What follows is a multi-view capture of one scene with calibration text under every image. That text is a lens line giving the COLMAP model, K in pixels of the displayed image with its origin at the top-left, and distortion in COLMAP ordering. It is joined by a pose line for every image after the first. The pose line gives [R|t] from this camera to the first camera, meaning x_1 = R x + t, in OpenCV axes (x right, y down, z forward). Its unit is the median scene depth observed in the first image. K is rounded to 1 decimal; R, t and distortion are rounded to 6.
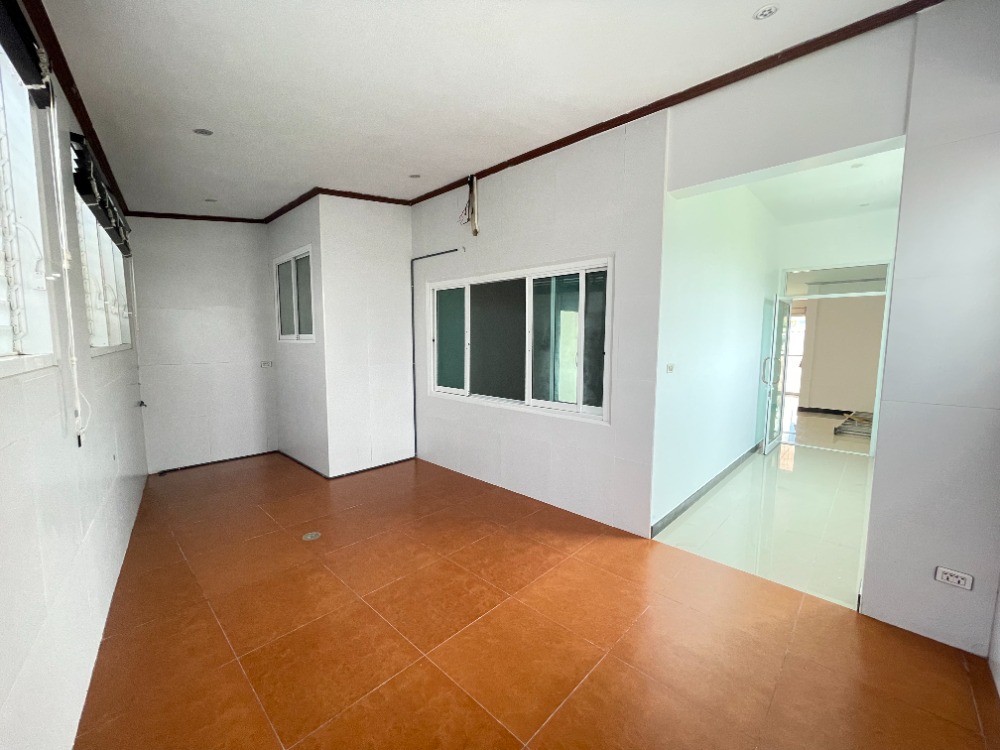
lens RADIAL K [[405.4, 0, 497.7], [0, 405.4, 374.6], [0, 0, 1]] dist [-0.000714, -0.000104]
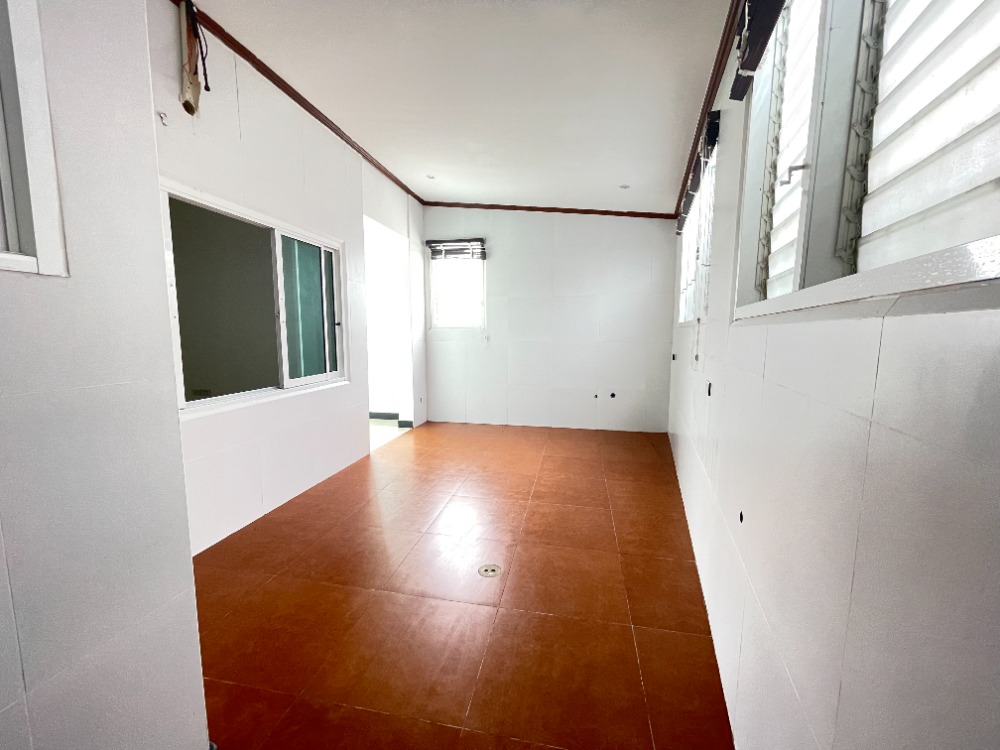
lens RADIAL K [[405.4, 0, 501.5], [0, 405.4, 378.9], [0, 0, 1]] dist [-0.000714, -0.000104]
pose [[-0.547362, -0.110506, 0.829568, -0.630980], [0.067359, 0.982211, 0.175284, -0.044234], [-0.834181, 0.151822, -0.530182, 0.801175]]
